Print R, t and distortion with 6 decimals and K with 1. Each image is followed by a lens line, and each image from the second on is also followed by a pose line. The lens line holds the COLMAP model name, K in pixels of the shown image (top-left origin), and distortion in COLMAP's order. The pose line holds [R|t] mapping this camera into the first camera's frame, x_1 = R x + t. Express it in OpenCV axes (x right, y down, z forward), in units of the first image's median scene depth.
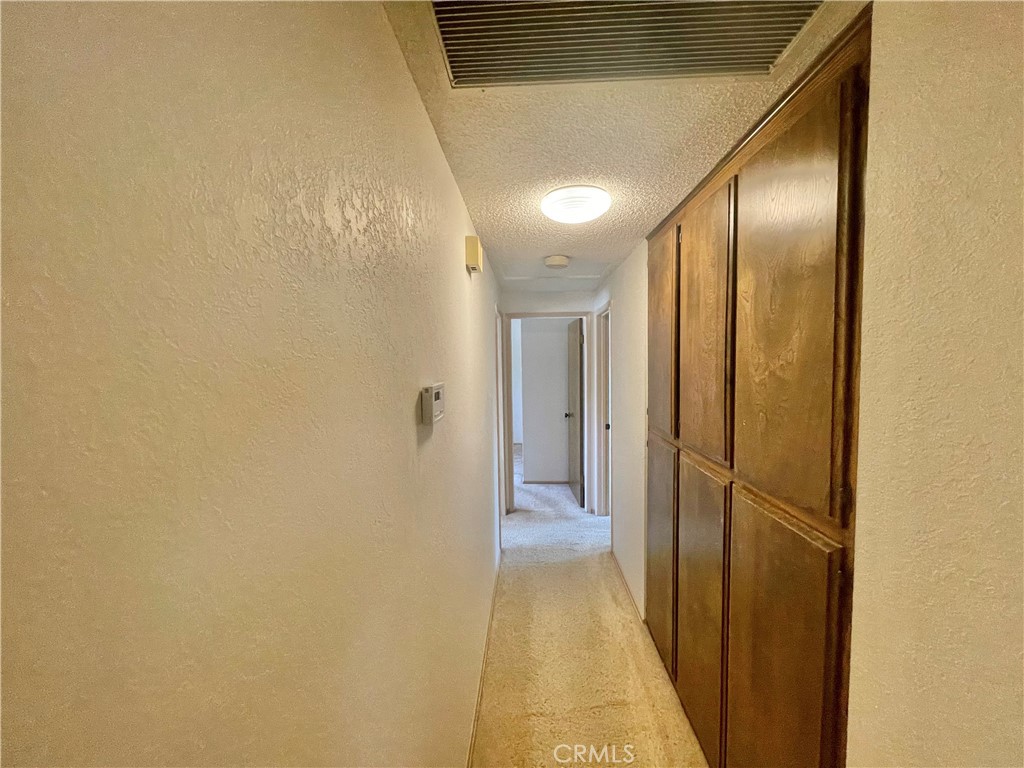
lens RADIAL K [[414.5, 0, 507.9], [0, 414.5, 389.1], [0, 0, 1]] dist [0.000627, 0.000242]
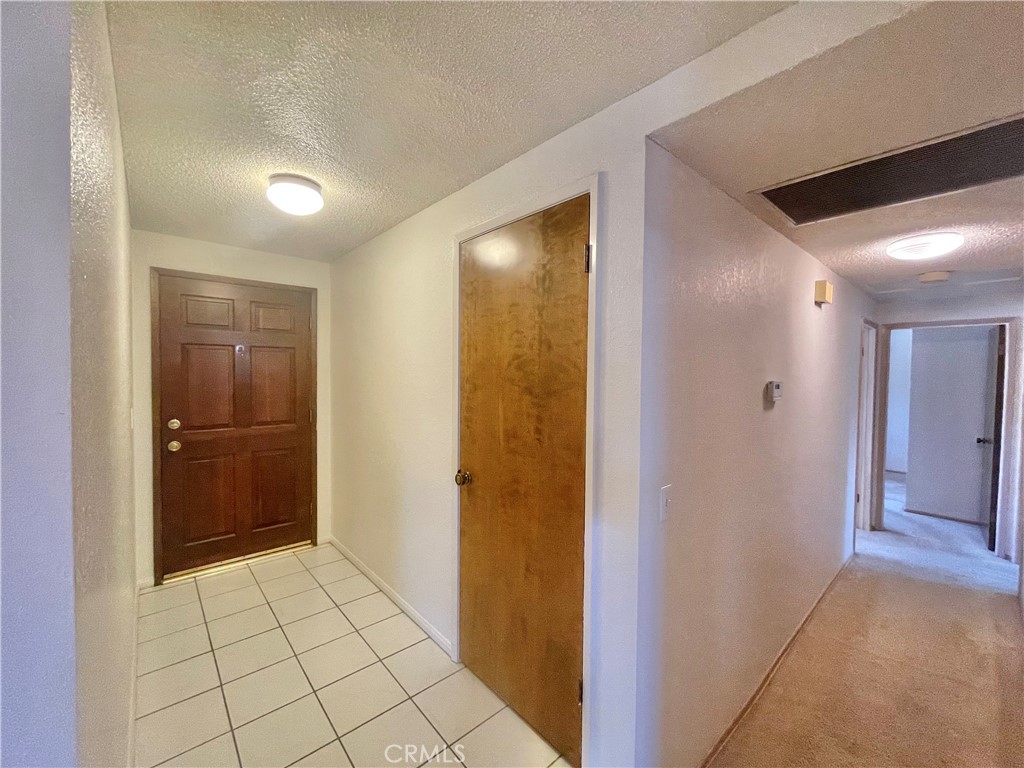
lens RADIAL K [[414.5, 0, 516.5], [0, 414.5, 385.3], [0, 0, 1]] dist [0.000627, 0.000242]
pose [[0.705487, 0.047043, -0.707160, 0.085182], [-0.071548, 0.997424, -0.005026, 0.027816], [0.705103, 0.054142, 0.707035, -0.303044]]
